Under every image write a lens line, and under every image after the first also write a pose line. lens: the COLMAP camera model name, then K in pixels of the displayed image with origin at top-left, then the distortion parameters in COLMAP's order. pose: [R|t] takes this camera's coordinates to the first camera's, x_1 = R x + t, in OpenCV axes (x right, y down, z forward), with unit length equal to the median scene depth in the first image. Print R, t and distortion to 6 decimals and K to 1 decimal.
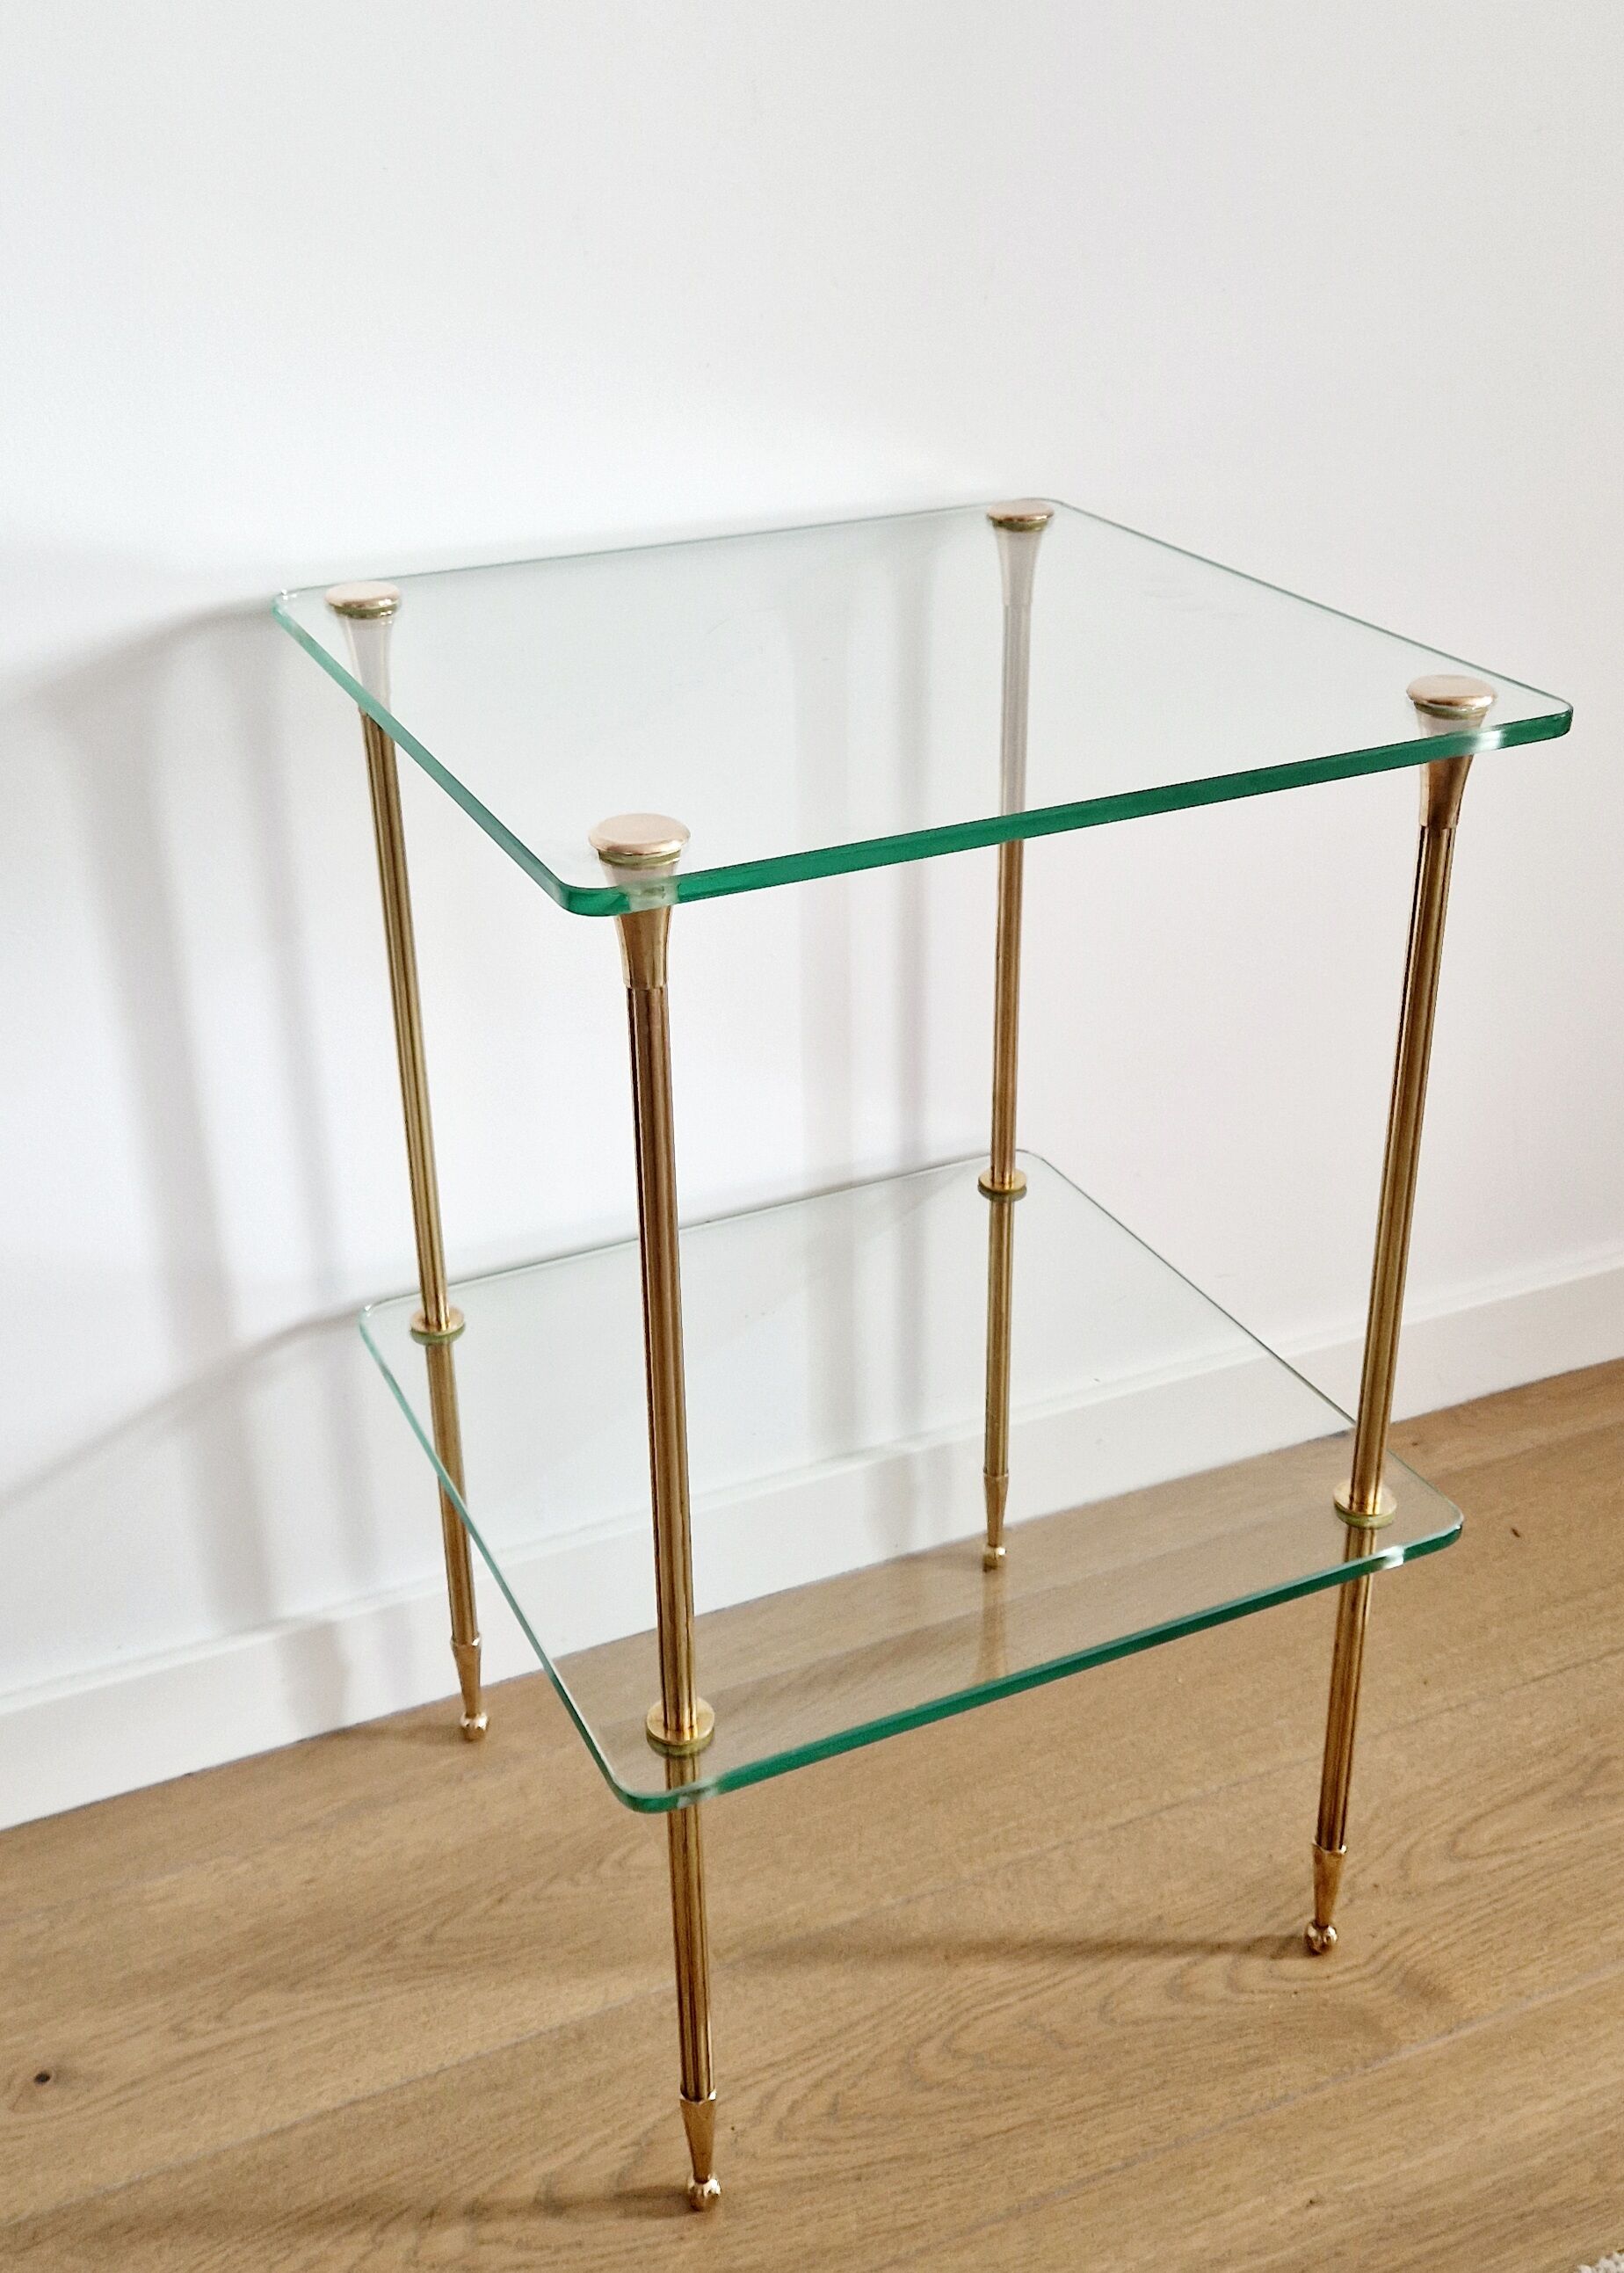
lens RADIAL K [[2369.5, 0, 823.8], [0, 2369.5, 1112.9], [0, 0, 1]] dist [0.053974, 0.000000]
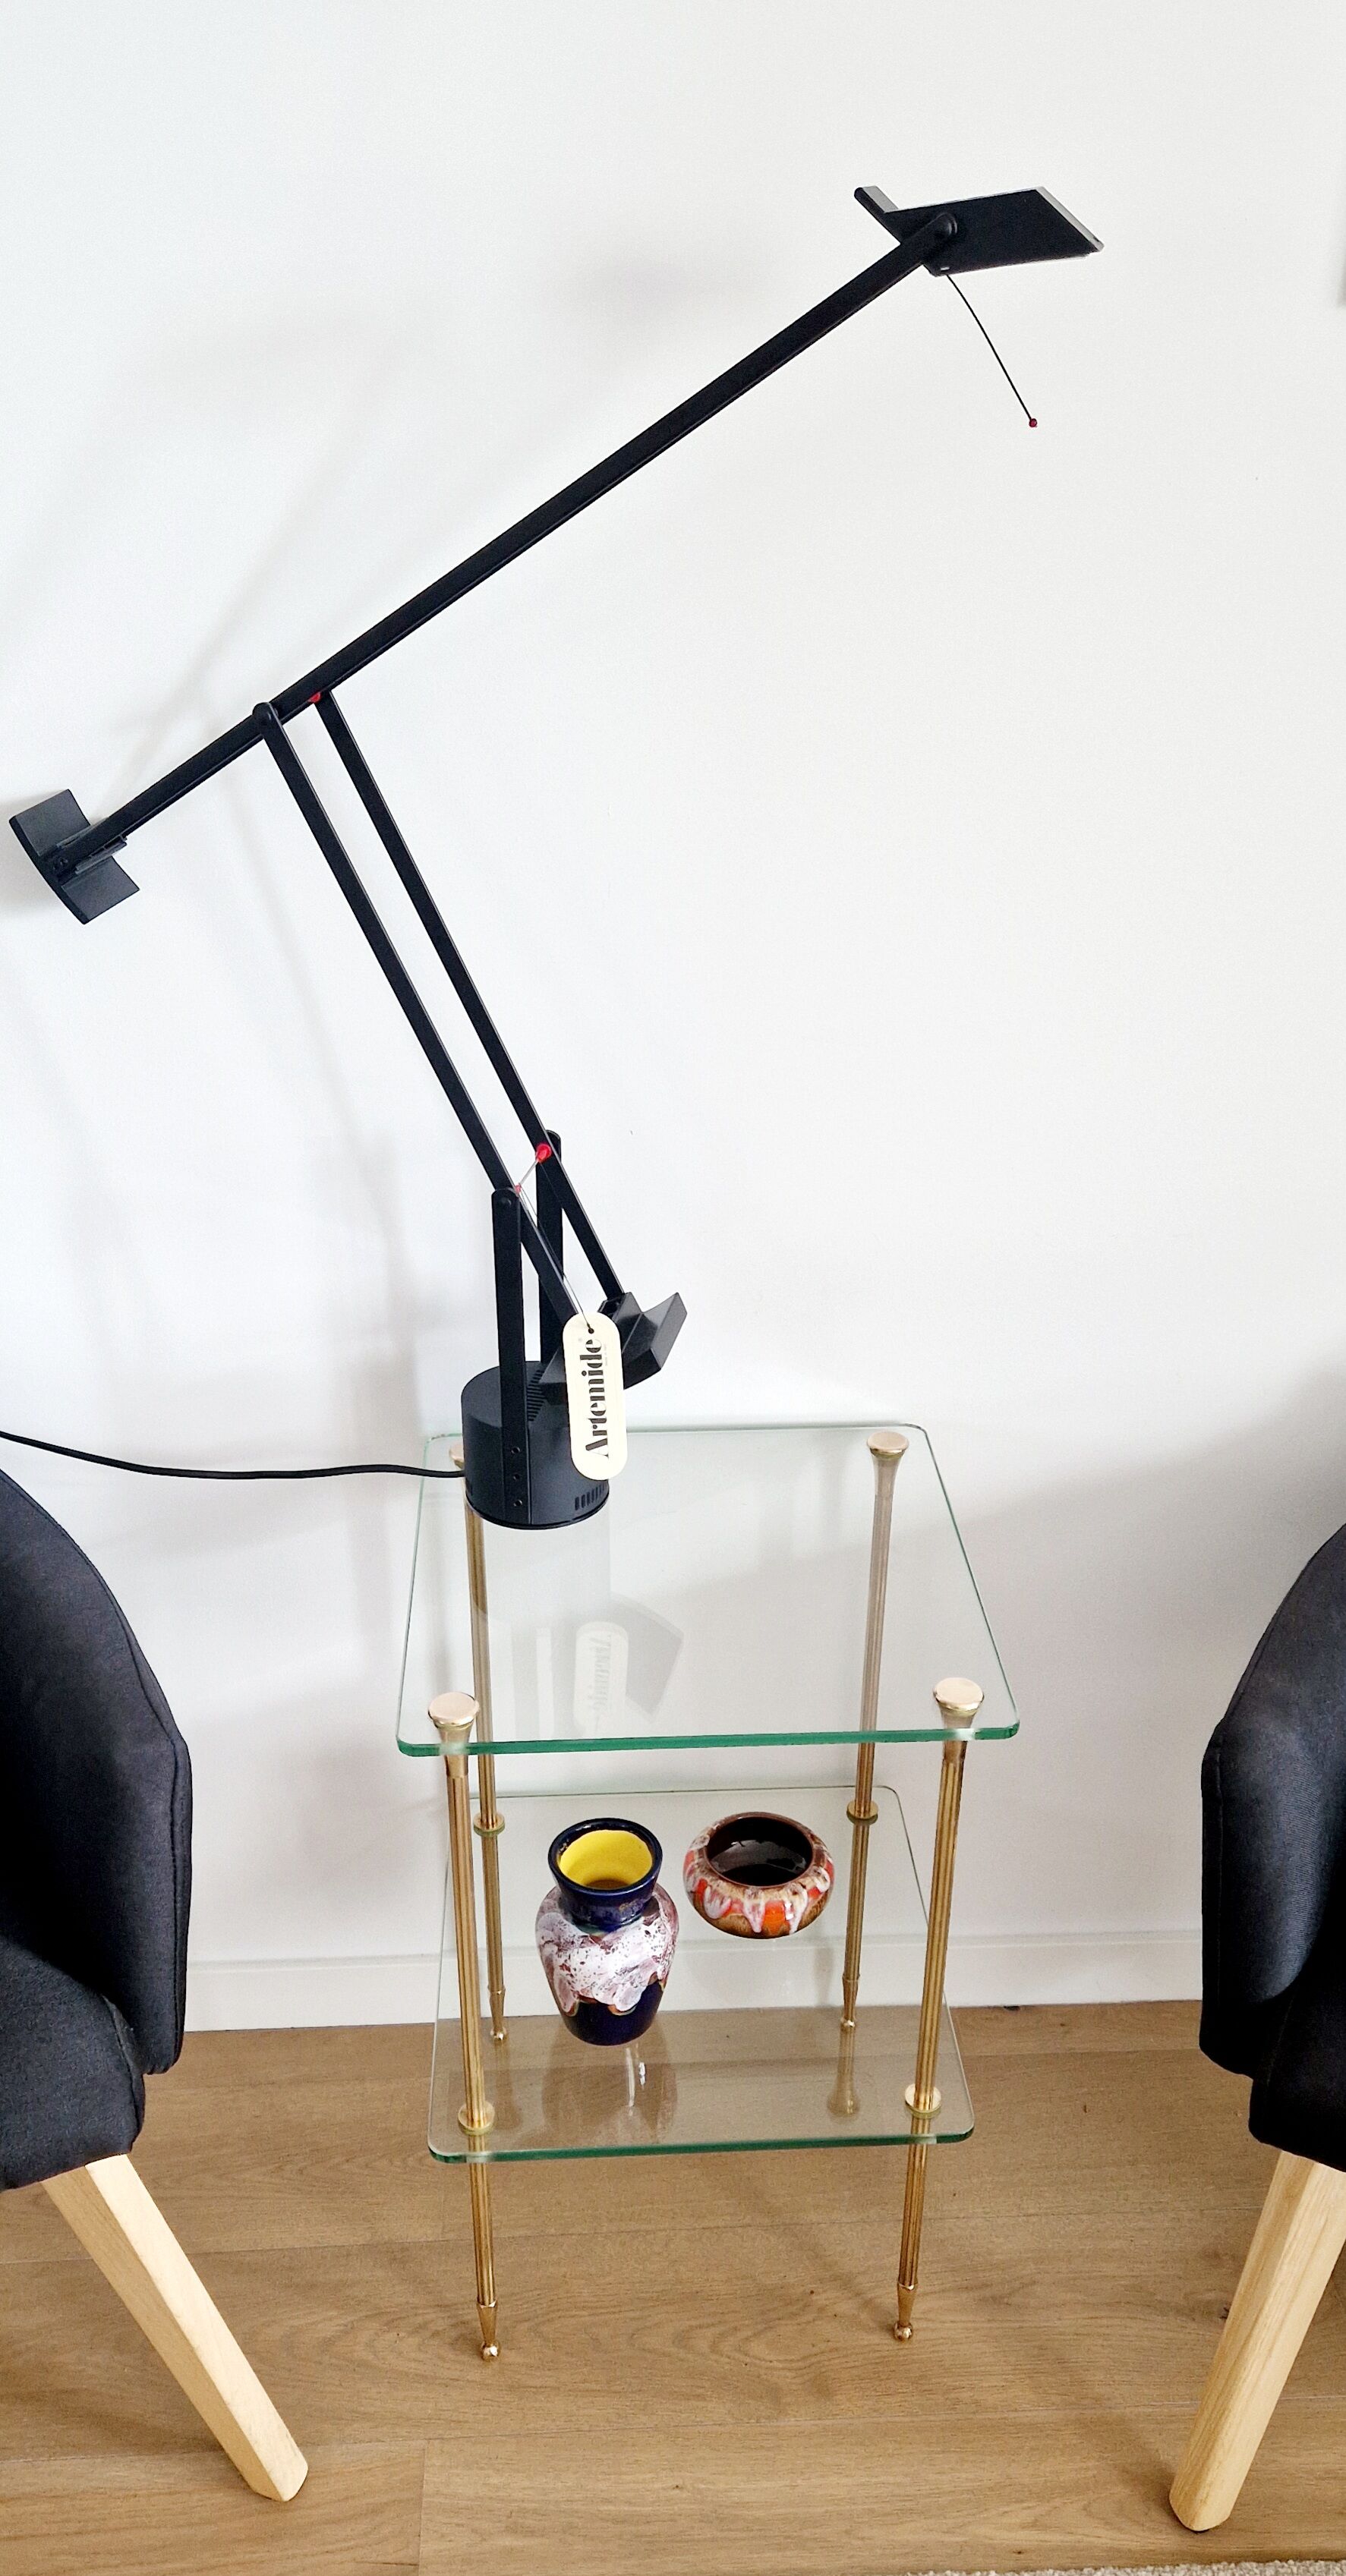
lens RADIAL K [[2021.2, 0, 680.9], [0, 2021.2, 1523.4], [0, 0, 1]] dist [0.075996, -0.061064]
pose [[0.932999, 0.205360, -0.295534, 0.441033], [-0.179354, 0.977288, 0.112877, -0.338399], [0.312002, -0.052308, 0.948640, -0.306904]]
